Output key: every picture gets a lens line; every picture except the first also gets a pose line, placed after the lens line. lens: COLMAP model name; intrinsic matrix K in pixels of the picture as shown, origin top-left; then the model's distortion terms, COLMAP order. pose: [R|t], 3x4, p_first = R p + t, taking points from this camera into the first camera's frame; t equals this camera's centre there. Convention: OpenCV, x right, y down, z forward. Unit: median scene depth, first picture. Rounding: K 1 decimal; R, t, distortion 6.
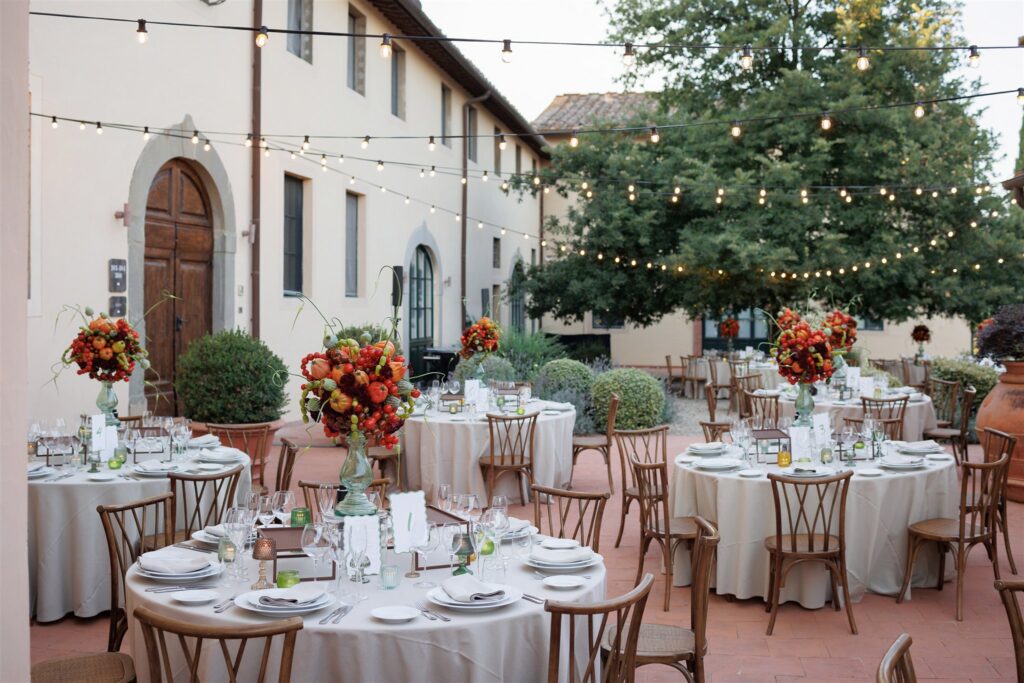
lens RADIAL K [[1122.8, 0, 511.3], [0, 1122.8, 337.6], [0, 0, 1]] dist [-0.059957, 0.000000]
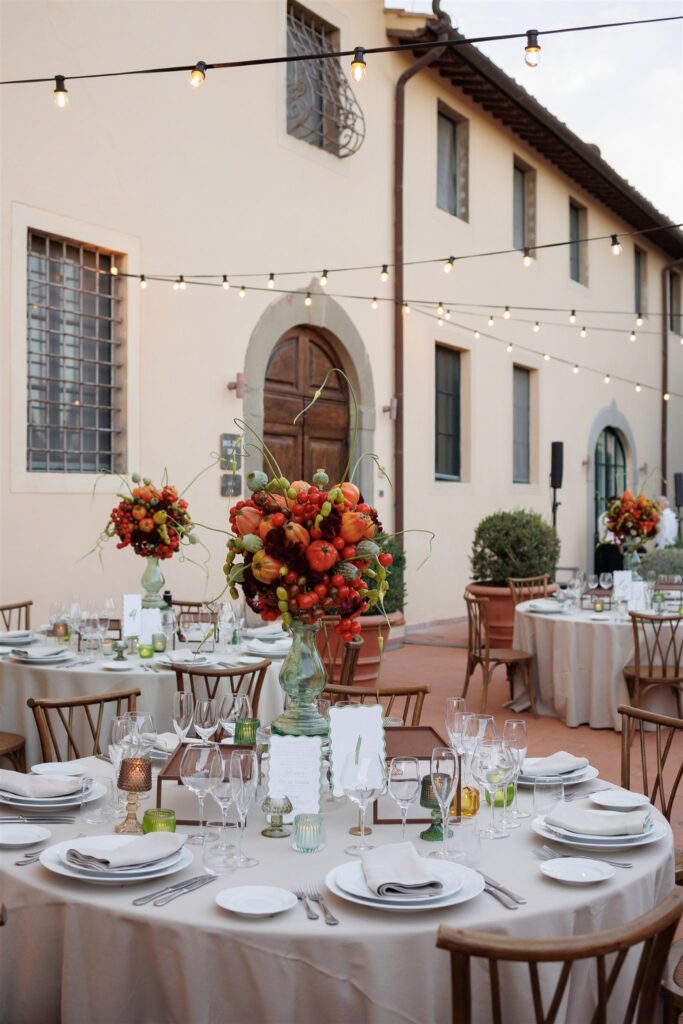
lens RADIAL K [[1122.8, 0, 308.4], [0, 1122.8, 529.8], [0, 0, 1]] dist [-0.059957, 0.000000]
pose [[0.926306, 0.005197, -0.376735, 0.081780], [-0.009700, 0.999902, -0.010058, 0.025199], [0.376646, 0.012971, 0.926266, 0.231791]]
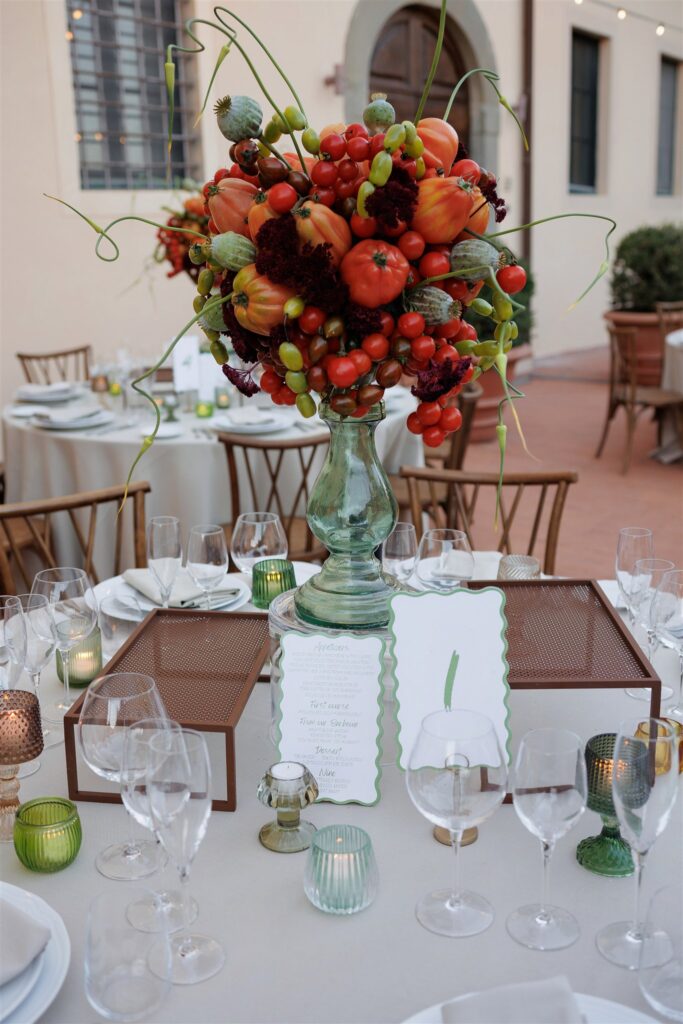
lens RADIAL K [[1032.7, 0, 326.9], [0, 1032.7, 506.2], [0, 0, 1]] dist [-0.064130, 0.000000]
pose [[0.881564, 0.088735, -0.463650, 0.006850], [0.018861, 0.974769, 0.222417, 0.030300], [0.471688, -0.204820, 0.857648, 0.459627]]
